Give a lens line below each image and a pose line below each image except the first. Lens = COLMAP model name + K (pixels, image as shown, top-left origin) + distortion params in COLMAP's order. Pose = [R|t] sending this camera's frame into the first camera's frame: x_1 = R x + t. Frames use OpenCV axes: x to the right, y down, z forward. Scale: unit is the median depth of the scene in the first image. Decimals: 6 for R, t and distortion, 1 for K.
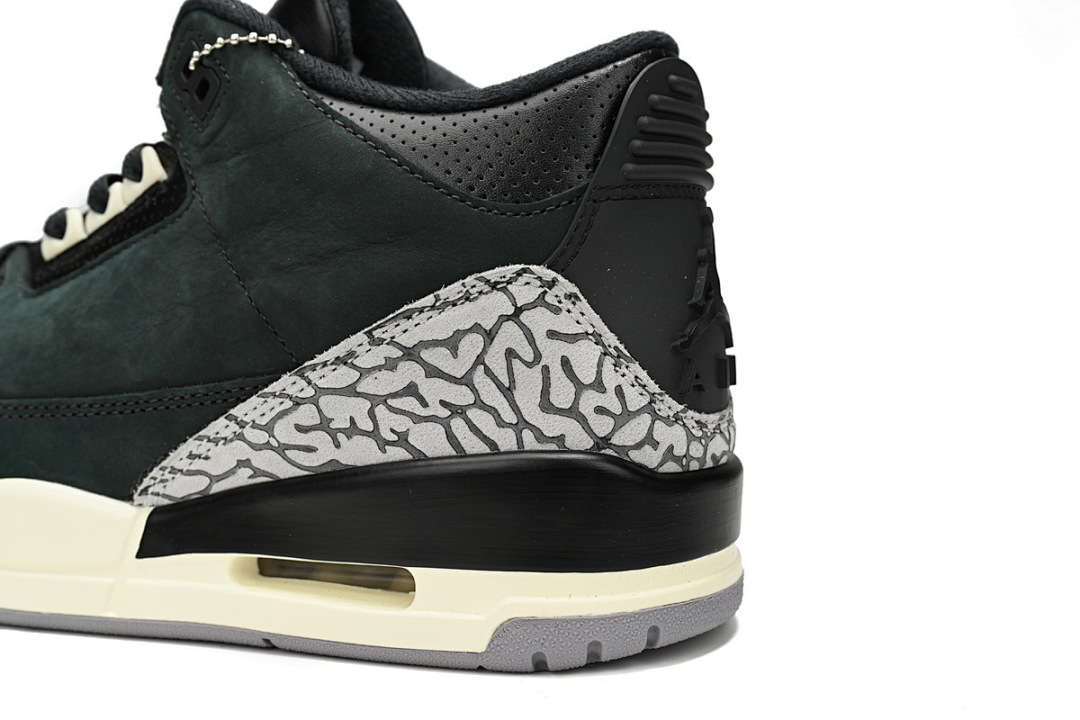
lens RADIAL K [[1406.4, 0, 540.0], [0, 1406.4, 360.0], [0, 0, 1]] dist [0.008441, 0.011524]
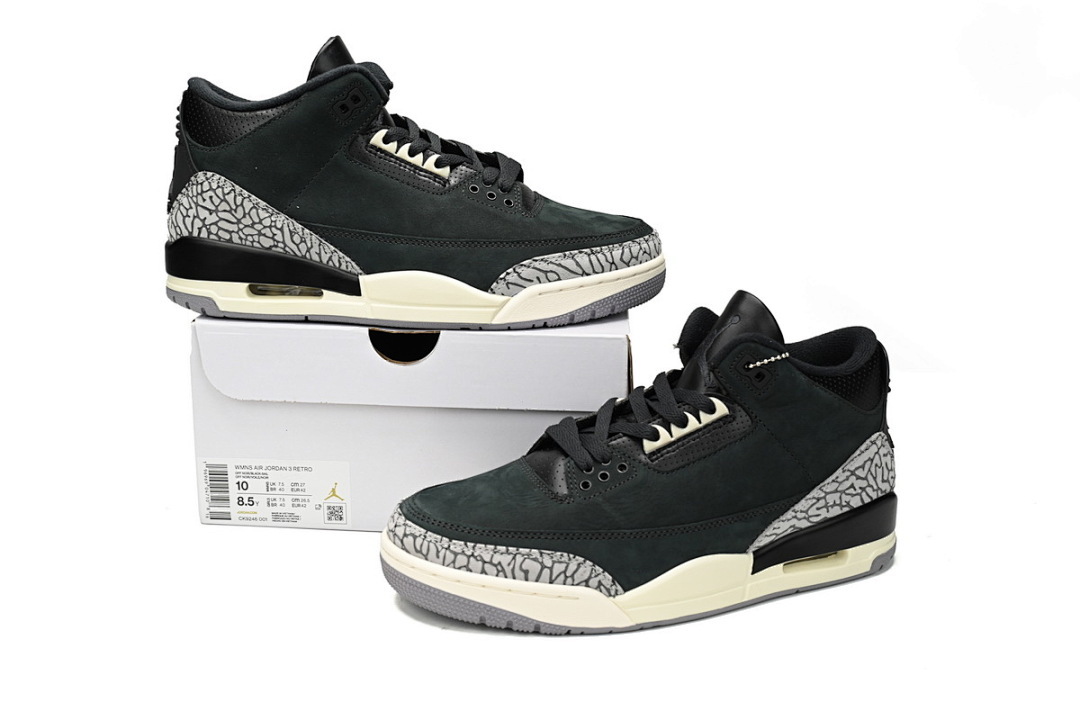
lens RADIAL K [[1190.7, 0, 540.0], [0, 1190.7, 360.0], [0, 0, 1]] dist [-0.000862, 0.000914]
pose [[0.704053, -0.164871, 0.690744, -2.044162], [0.050712, 0.981866, 0.182668, -0.660741], [-0.708334, -0.093579, 0.699647, -0.147345]]
